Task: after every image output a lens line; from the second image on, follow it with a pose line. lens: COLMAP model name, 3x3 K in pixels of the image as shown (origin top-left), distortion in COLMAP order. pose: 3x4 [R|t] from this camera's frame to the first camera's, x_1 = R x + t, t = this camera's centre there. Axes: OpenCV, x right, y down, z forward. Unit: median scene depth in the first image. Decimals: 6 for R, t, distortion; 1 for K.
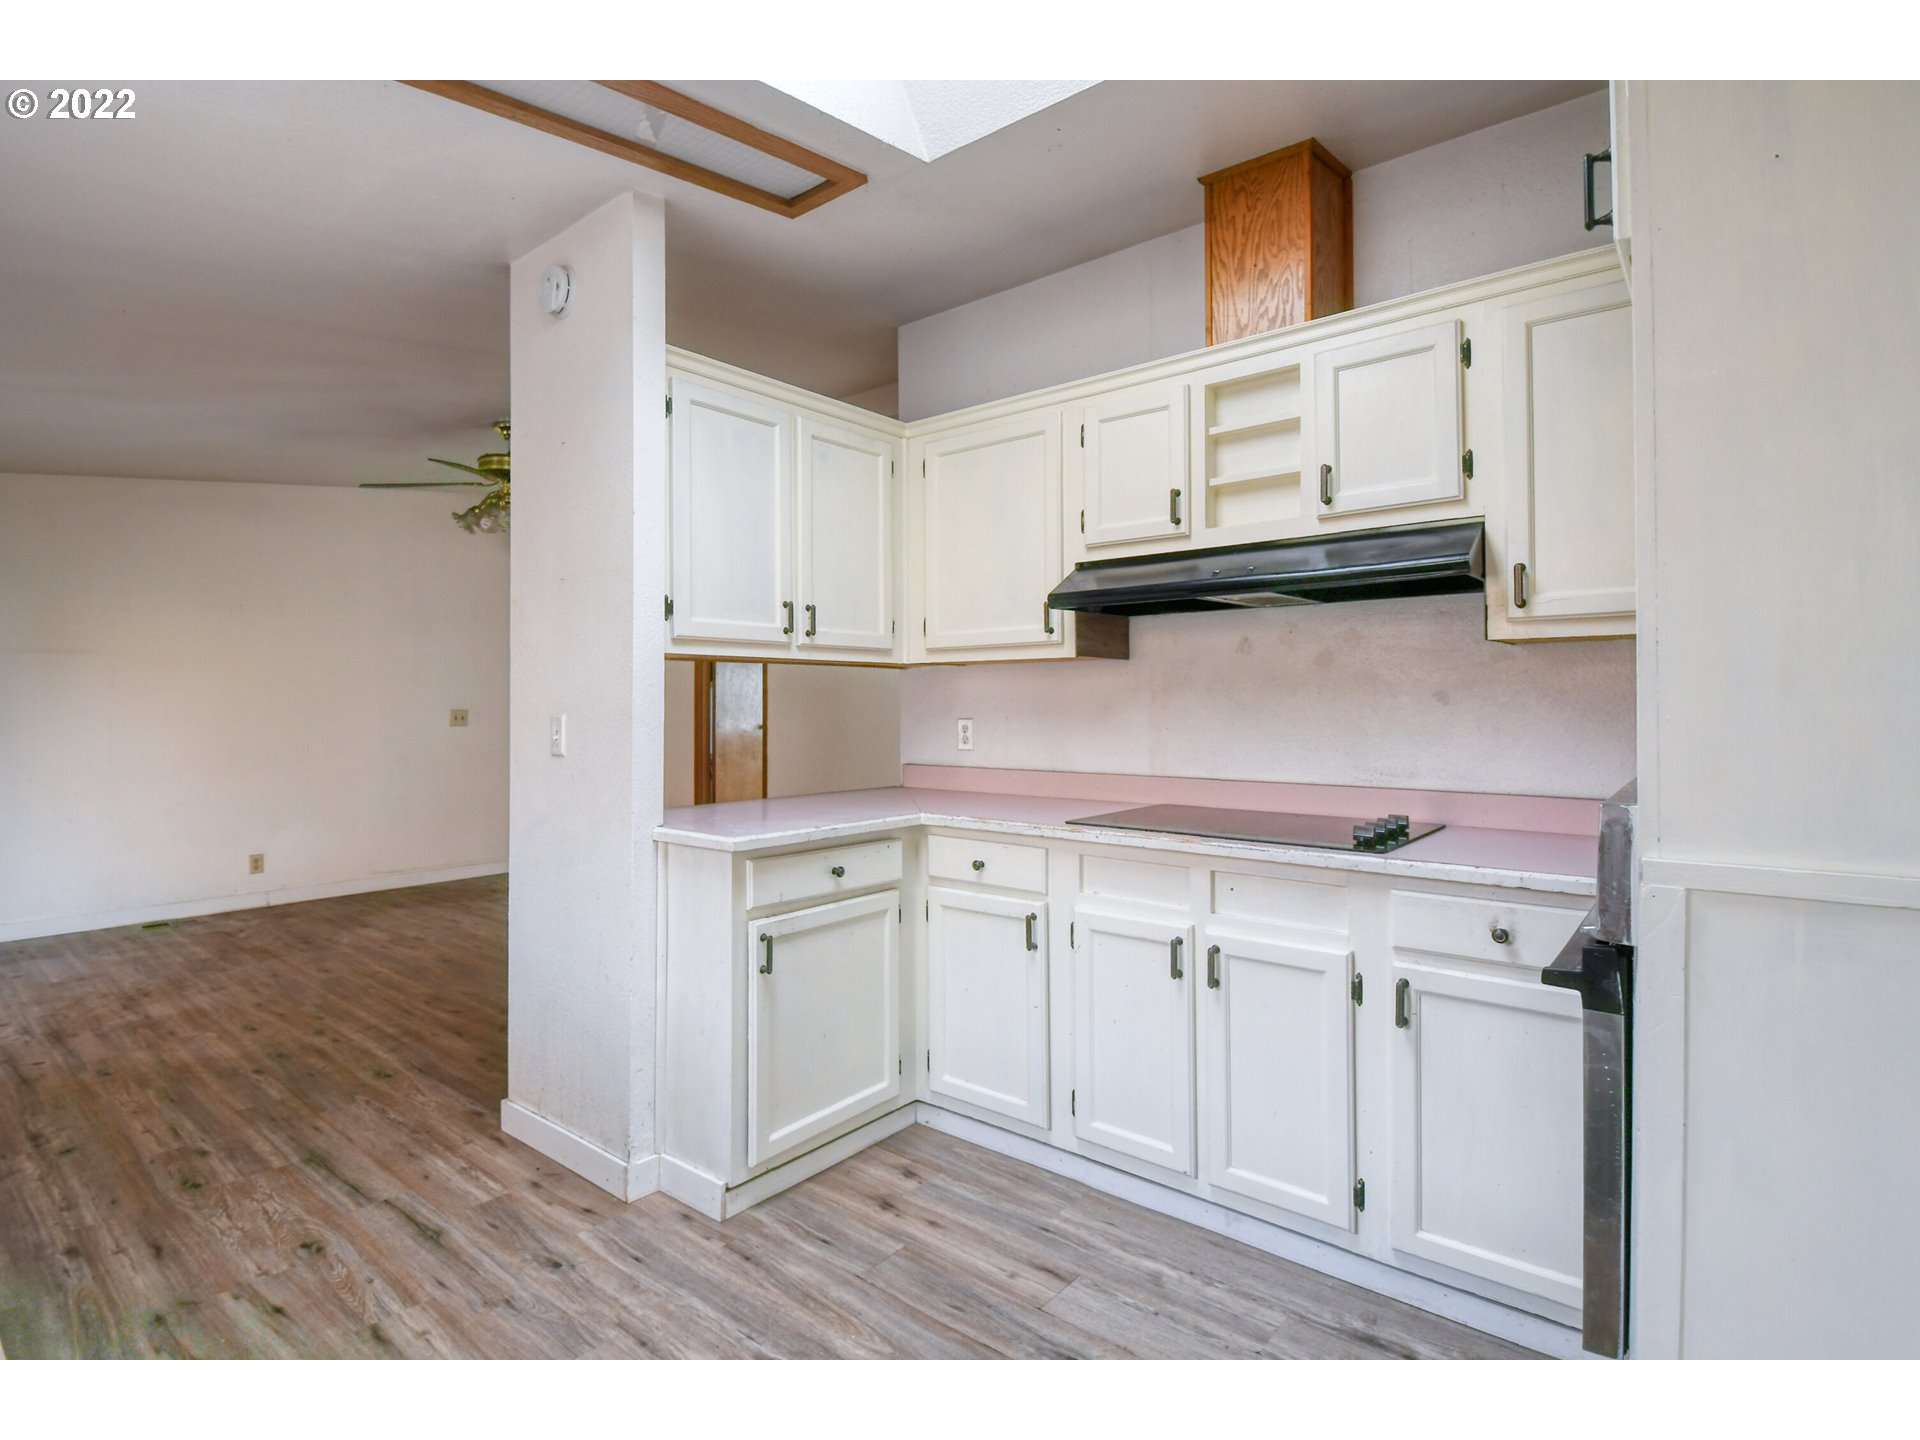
lens RADIAL K [[962.2, 0, 946.5], [0, 962.2, 695.9], [0, 0, 1]] dist [0.002994, -0.012246]
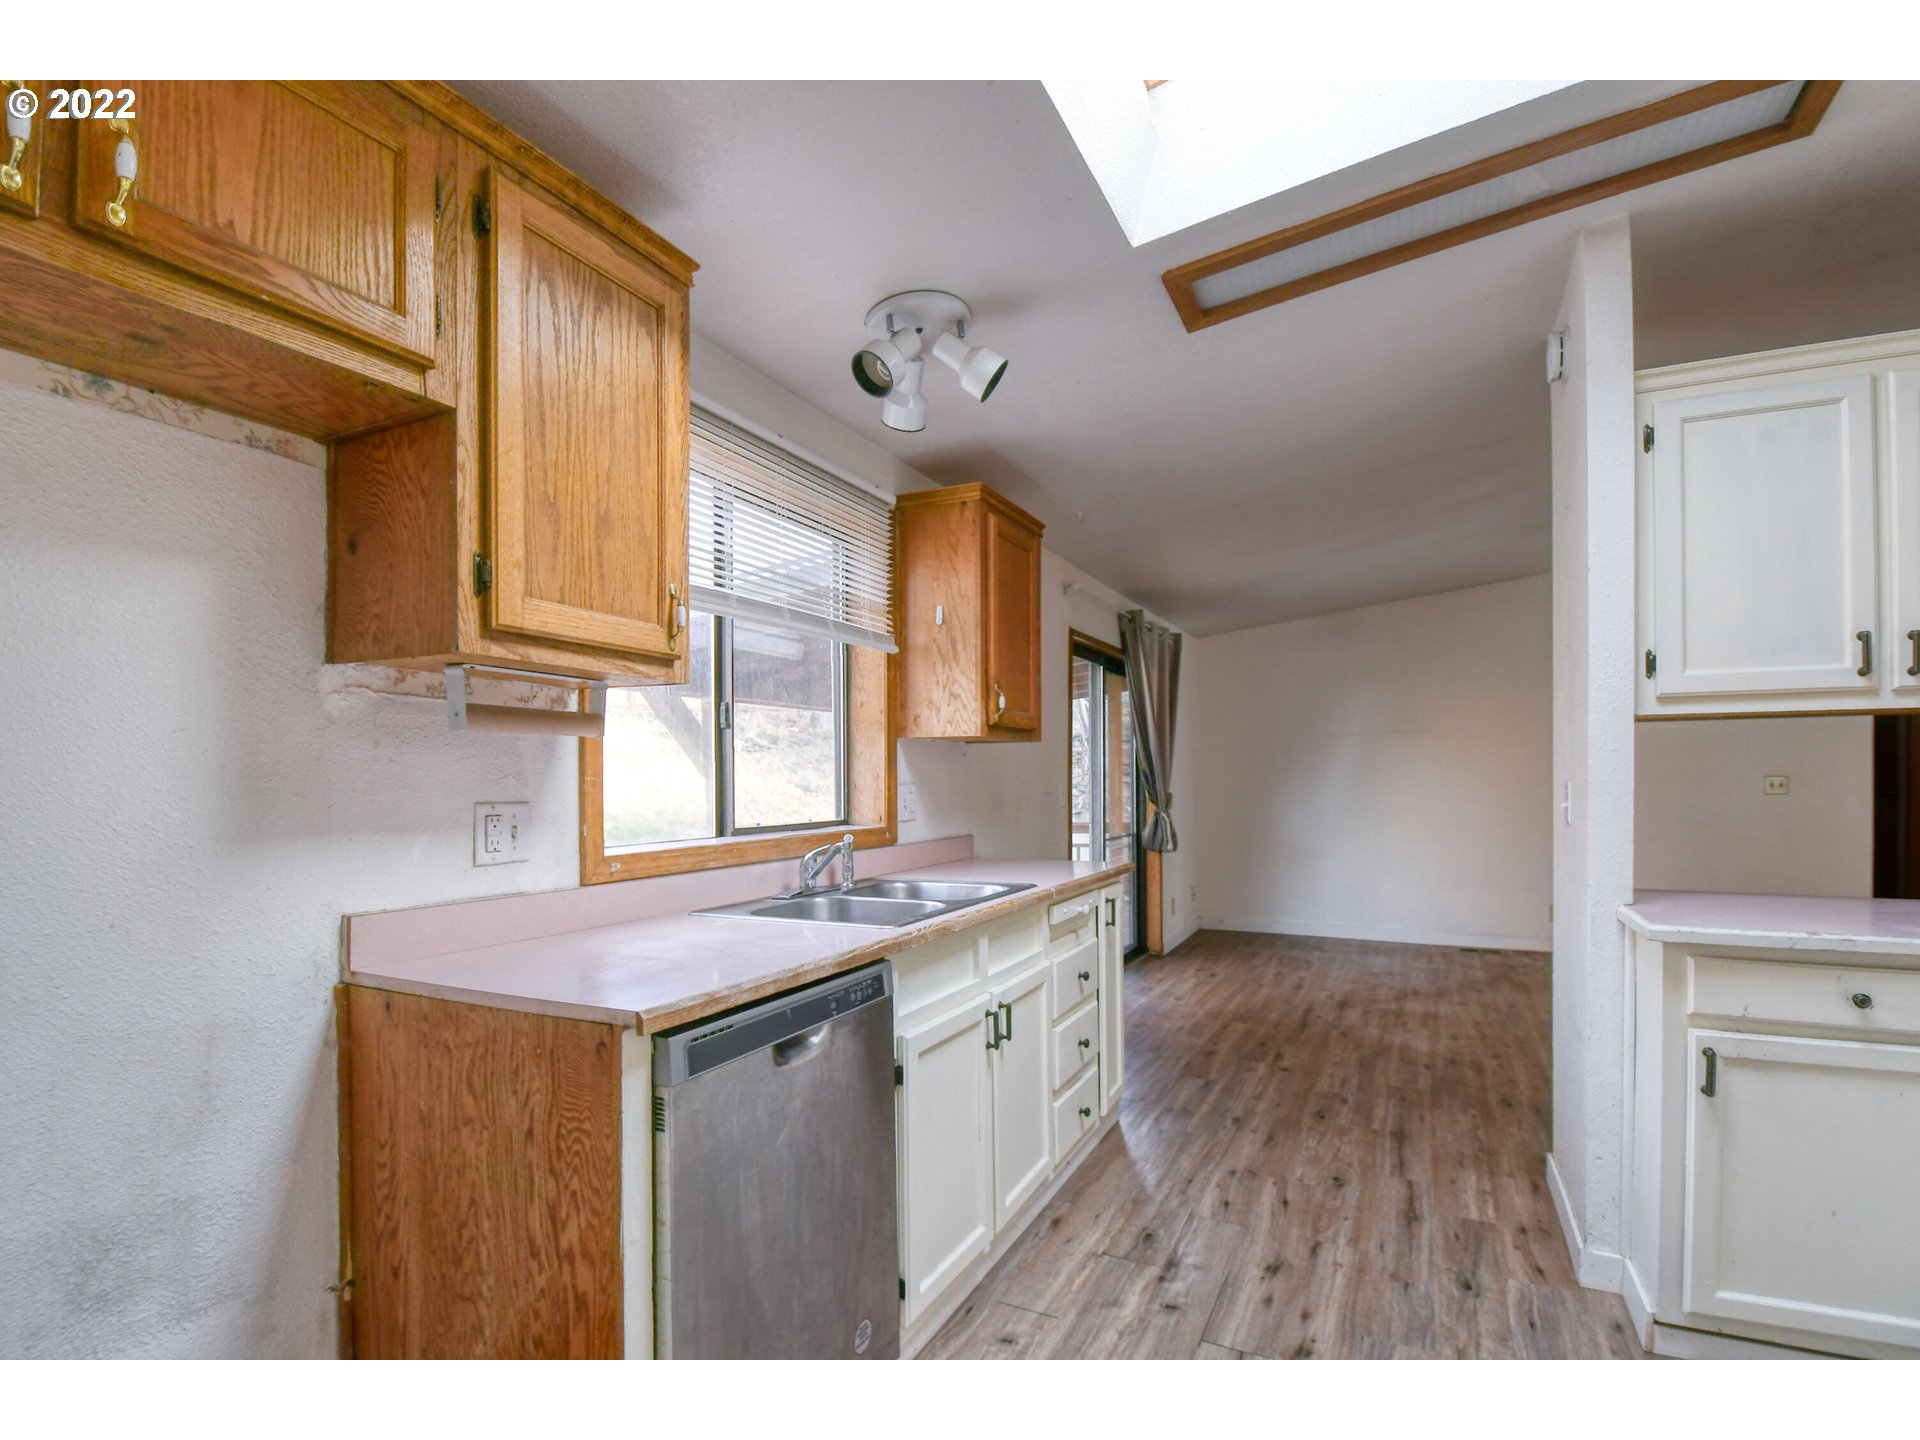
lens RADIAL K [[933.9, 0, 956.5], [0, 933.9, 781.6], [0, 0, 1]] dist [-0.001316, -0.001122]
pose [[0.237407, 0.009285, -0.971366, 0.414320], [0.013922, 0.999819, 0.012959, -0.002489], [0.971311, -0.016600, 0.237235, 0.168356]]
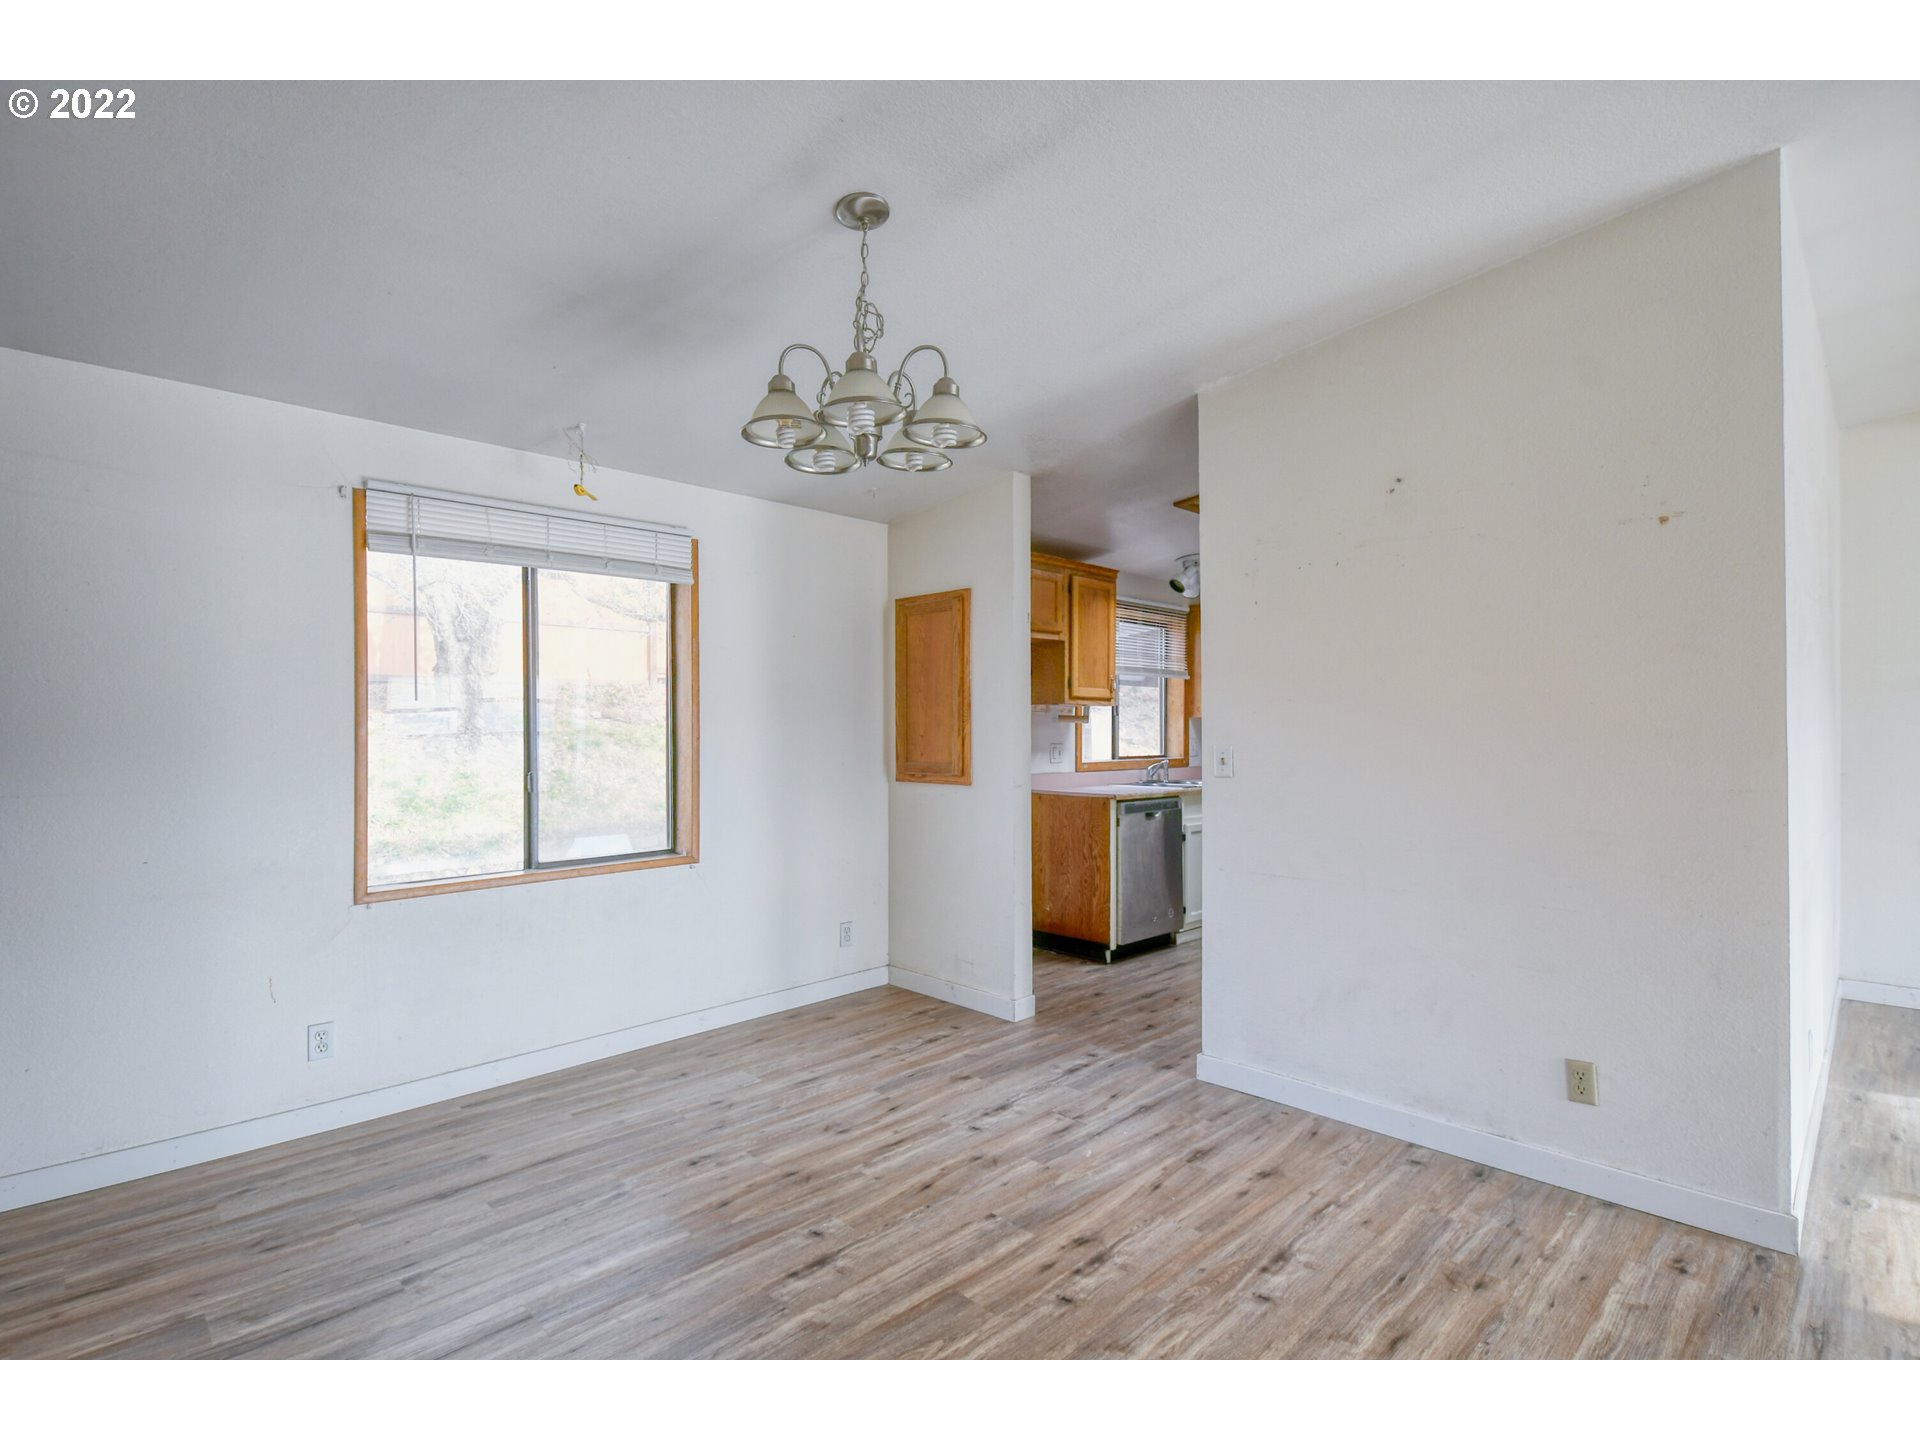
lens RADIAL K [[927.1, 0, 968.2], [0, 927.1, 736.6], [0, 0, 1]] dist [0.022679, -0.020926]
pose [[-0.080805, 0.011254, -0.996666, 1.945402], [0.009682, 0.999898, 0.010506, -0.025710], [0.996683, -0.008801, -0.080905, -0.036665]]
